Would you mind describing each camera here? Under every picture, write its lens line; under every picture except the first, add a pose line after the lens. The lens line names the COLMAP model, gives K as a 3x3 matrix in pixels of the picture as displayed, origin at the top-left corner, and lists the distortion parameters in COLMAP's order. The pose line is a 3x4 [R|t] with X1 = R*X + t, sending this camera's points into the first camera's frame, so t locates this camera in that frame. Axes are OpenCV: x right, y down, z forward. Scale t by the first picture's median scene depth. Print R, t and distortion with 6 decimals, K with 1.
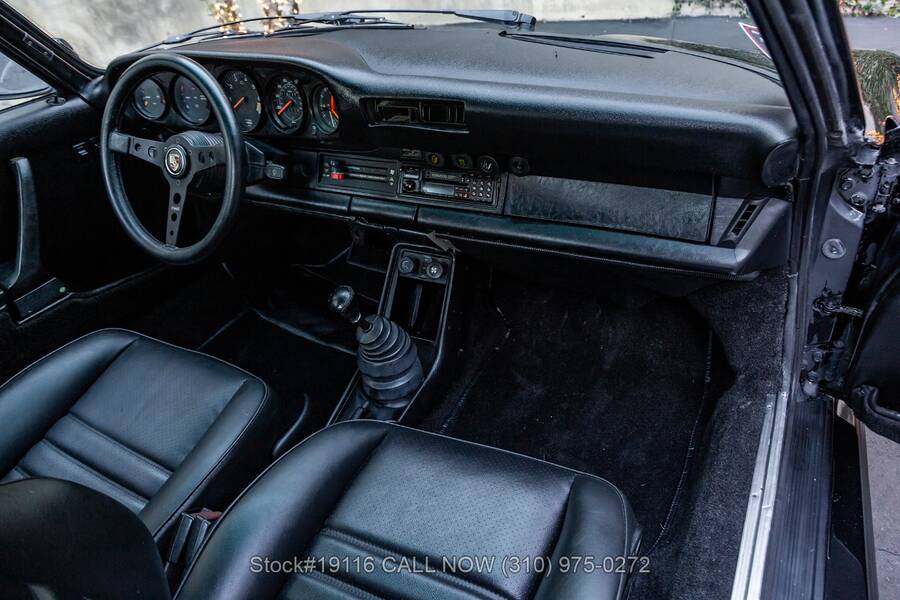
lens RADIAL K [[623.8, 0, 450.0], [0, 623.8, 300.0], [0, 0, 1]] dist [-0.101259, 0.002444]
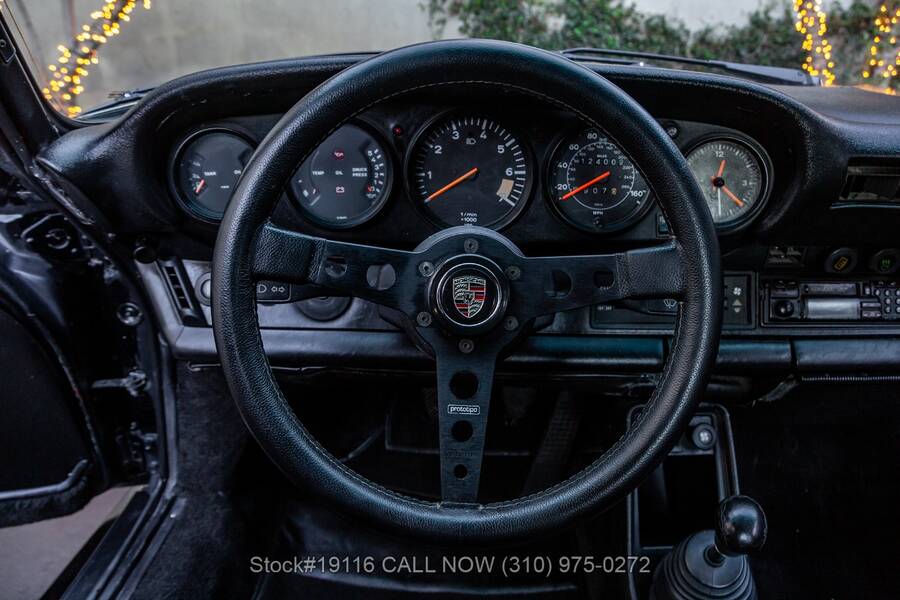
lens RADIAL K [[623.8, 0, 450.0], [0, 623.8, 300.0], [0, 0, 1]] dist [-0.101259, 0.002444]
pose [[0.881903, -0.083941, 0.463898, -0.643855], [0.182148, 0.968275, -0.171070, -0.150867], [-0.434821, 0.235366, 0.869214, 0.620256]]
